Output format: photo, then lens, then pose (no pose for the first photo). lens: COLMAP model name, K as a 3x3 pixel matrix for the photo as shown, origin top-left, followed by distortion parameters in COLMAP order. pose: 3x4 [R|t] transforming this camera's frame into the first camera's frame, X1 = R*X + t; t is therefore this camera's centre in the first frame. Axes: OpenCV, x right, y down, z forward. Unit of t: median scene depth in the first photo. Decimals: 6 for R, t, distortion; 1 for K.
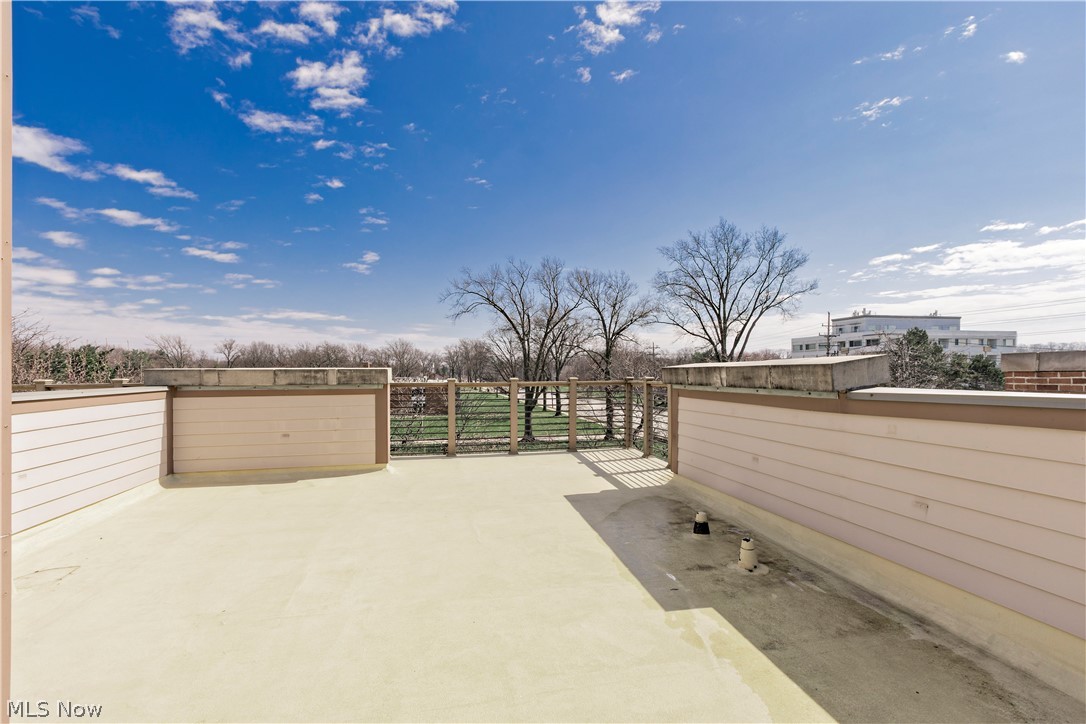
lens RADIAL K [[485.7, 0, 544.3], [0, 485.7, 408.6], [0, 0, 1]] dist [0.000952, -0.000123]
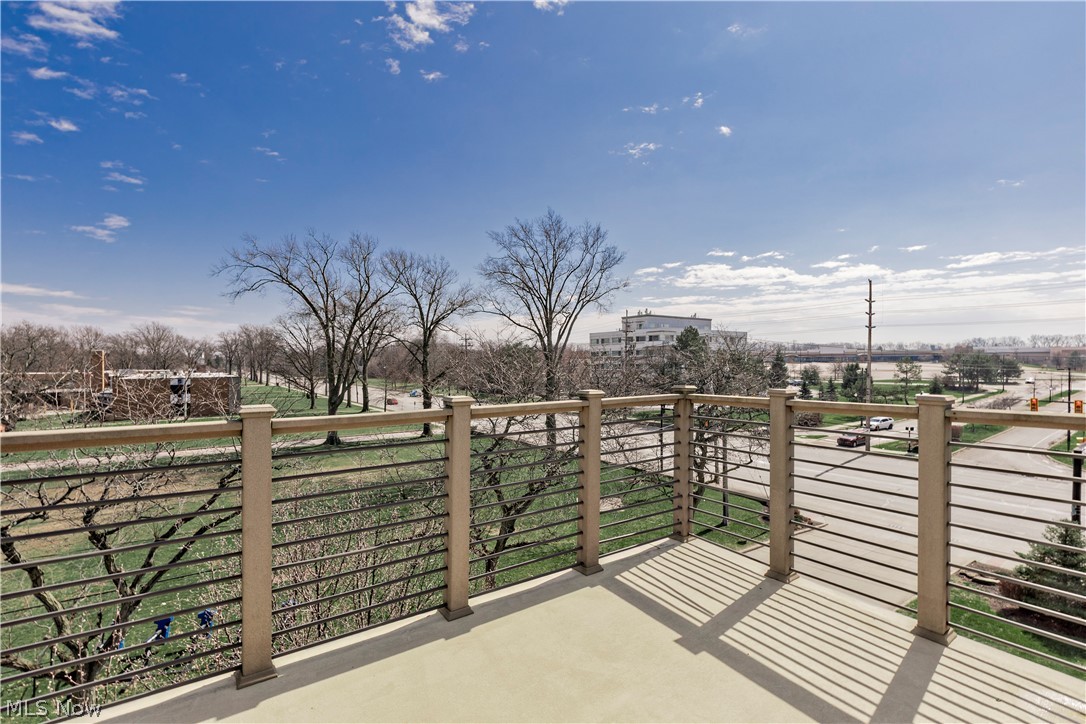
lens RADIAL K [[485.7, 0, 532.8], [0, 485.7, 372.5], [0, 0, 1]] dist [0.000952, -0.000123]
pose [[0.931658, -0.004686, 0.363305, -0.170813], [0.025173, 0.998347, -0.051677, -0.078034], [-0.362462, 0.057291, 0.930236, 0.824762]]
